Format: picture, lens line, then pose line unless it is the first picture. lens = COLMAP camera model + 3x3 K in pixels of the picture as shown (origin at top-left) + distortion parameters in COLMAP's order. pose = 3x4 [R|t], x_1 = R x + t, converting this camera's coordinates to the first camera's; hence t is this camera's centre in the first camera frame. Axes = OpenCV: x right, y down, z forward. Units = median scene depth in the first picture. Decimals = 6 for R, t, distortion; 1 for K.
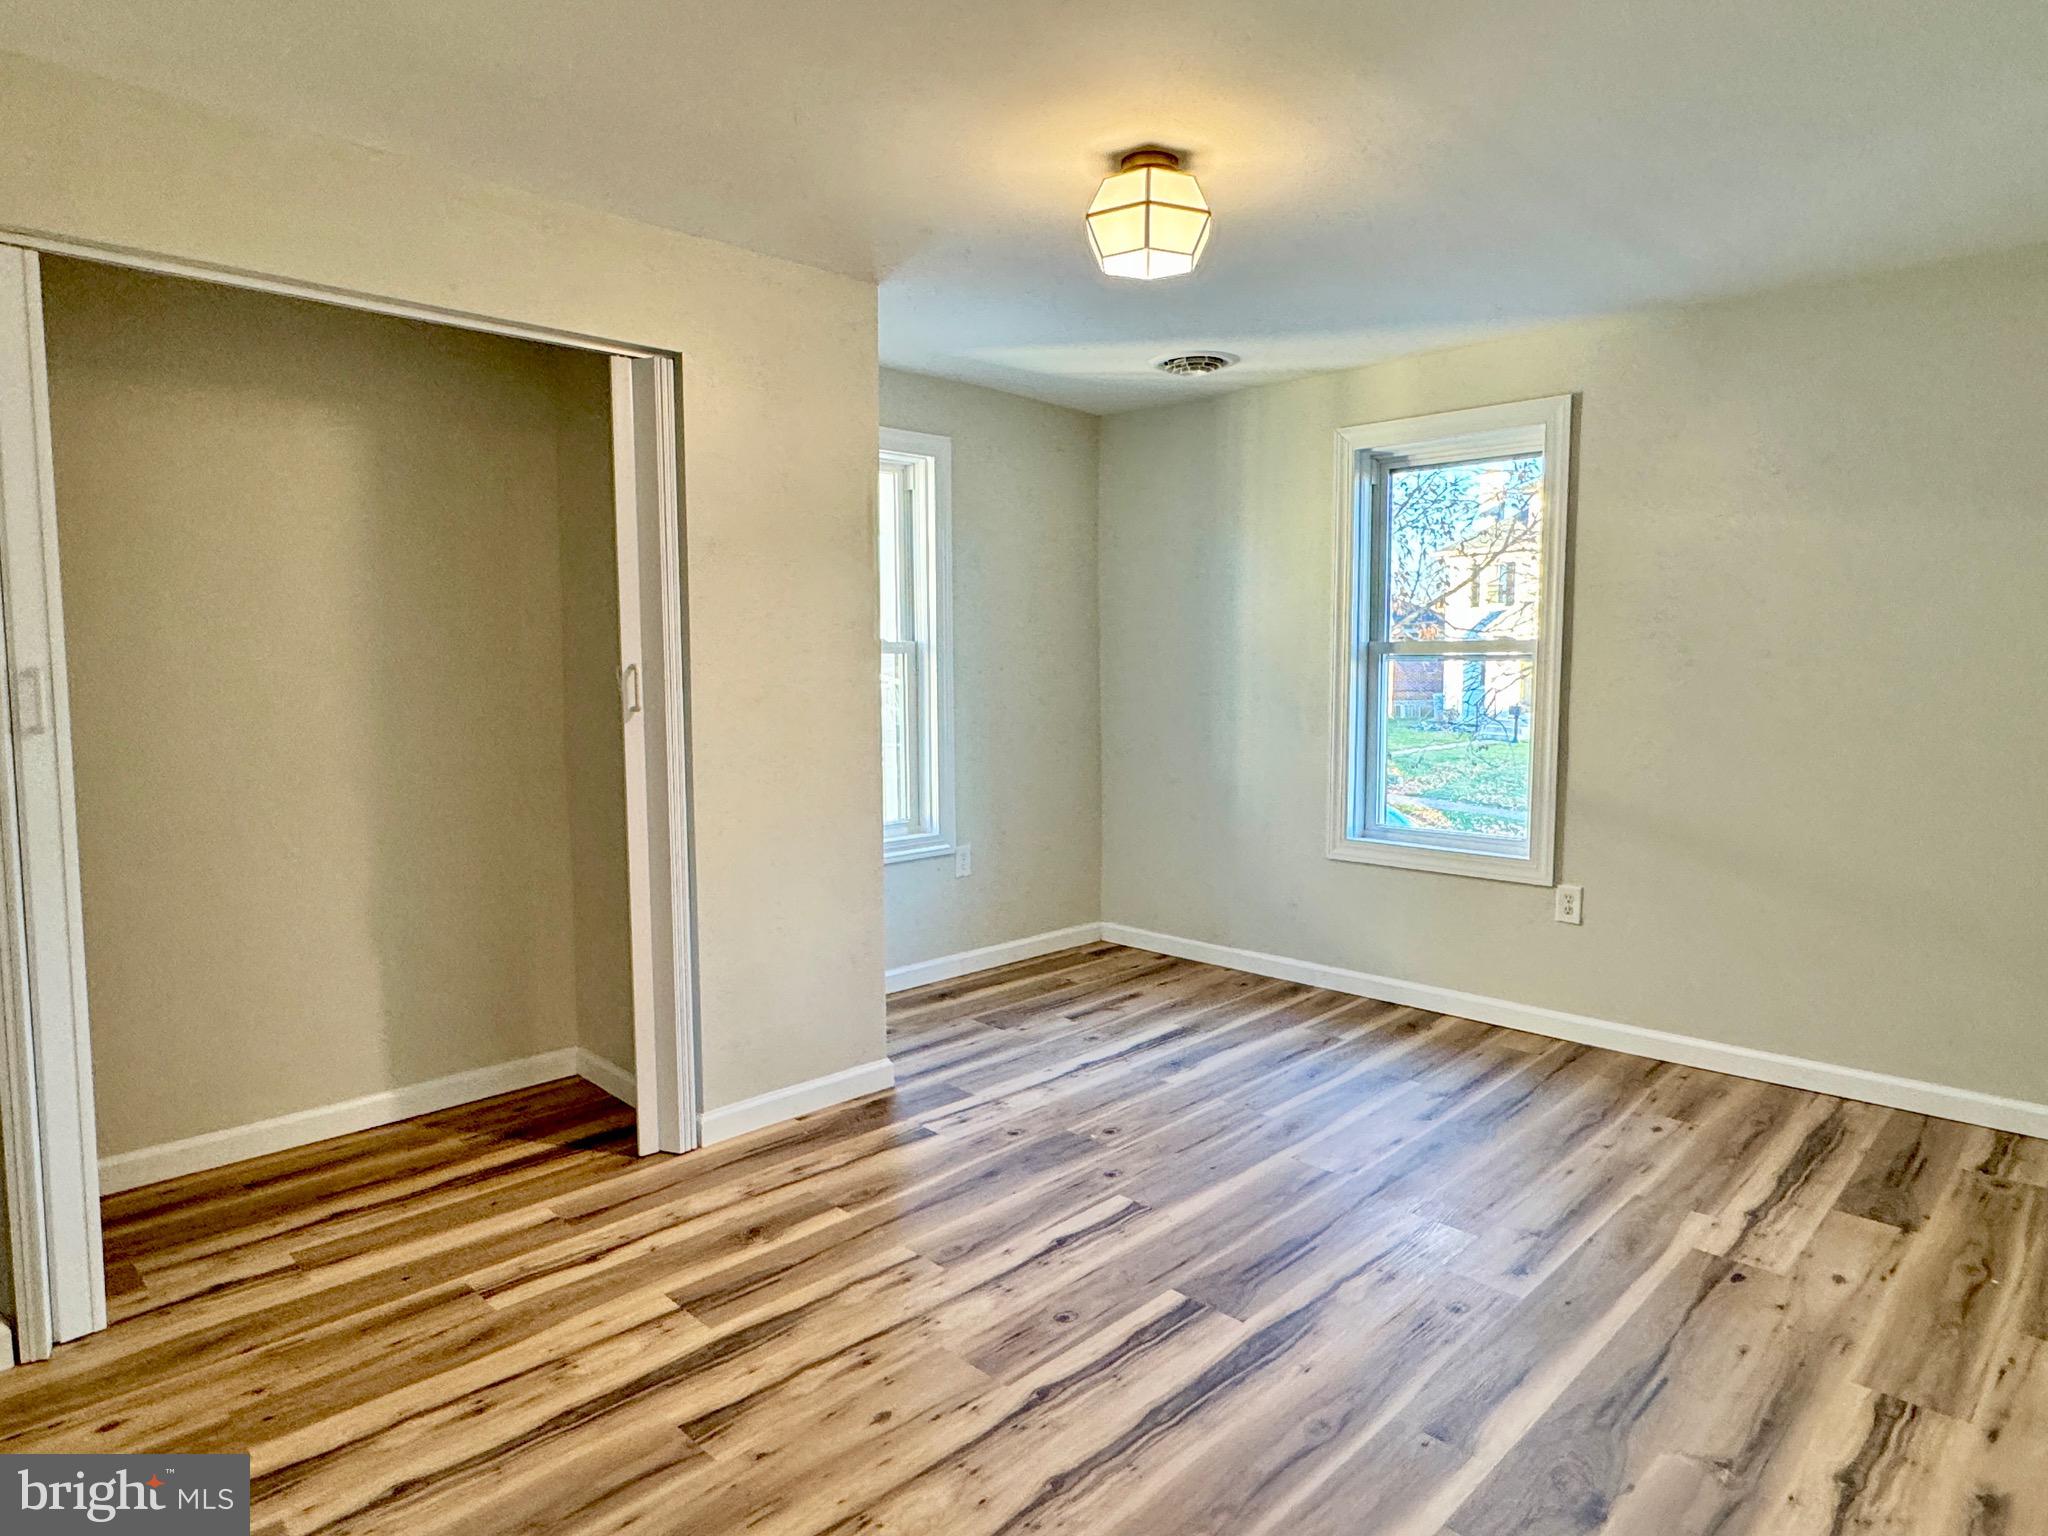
lens RADIAL K [[1224.9, 0, 1024.0], [0, 1224.9, 768.0], [0, 0, 1]] dist [0.000958, 0.000098]
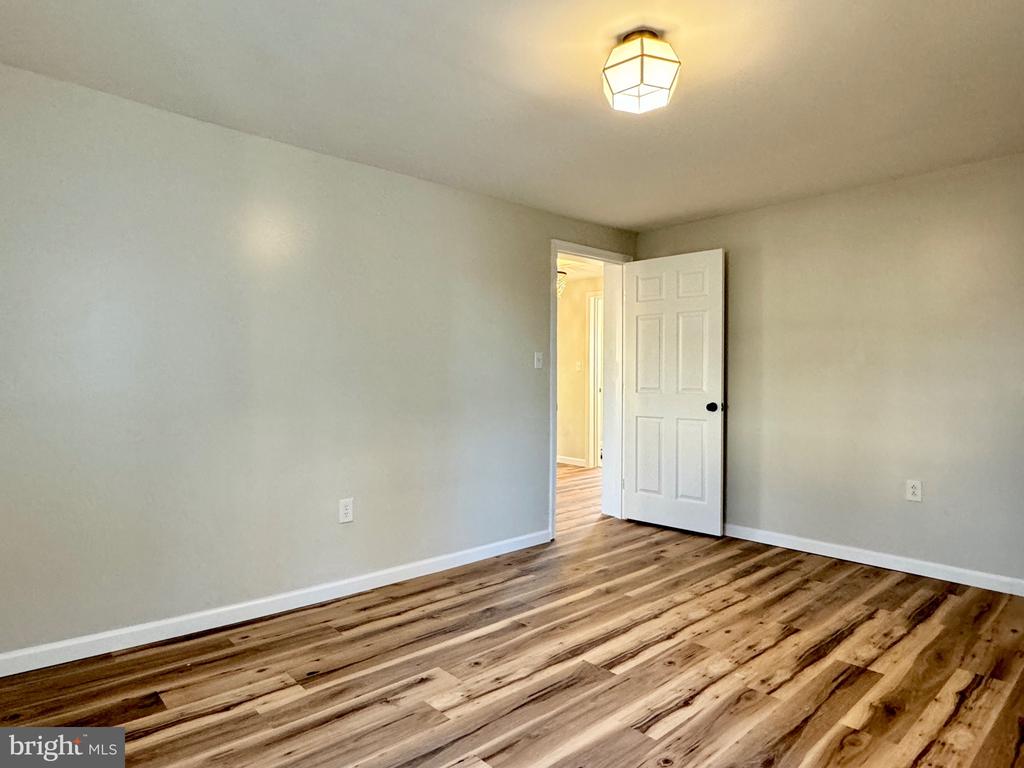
lens RADIAL K [[612.5, 0, 512.0], [0, 612.5, 384.0], [0, 0, 1]] dist [0.000958, 0.000098]
pose [[-0.998258, -0.002597, 0.058948, 0.235378], [0.003698, 0.994312, 0.106440, -0.127451], [-0.058889, 0.106473, -0.992570, 1.955829]]
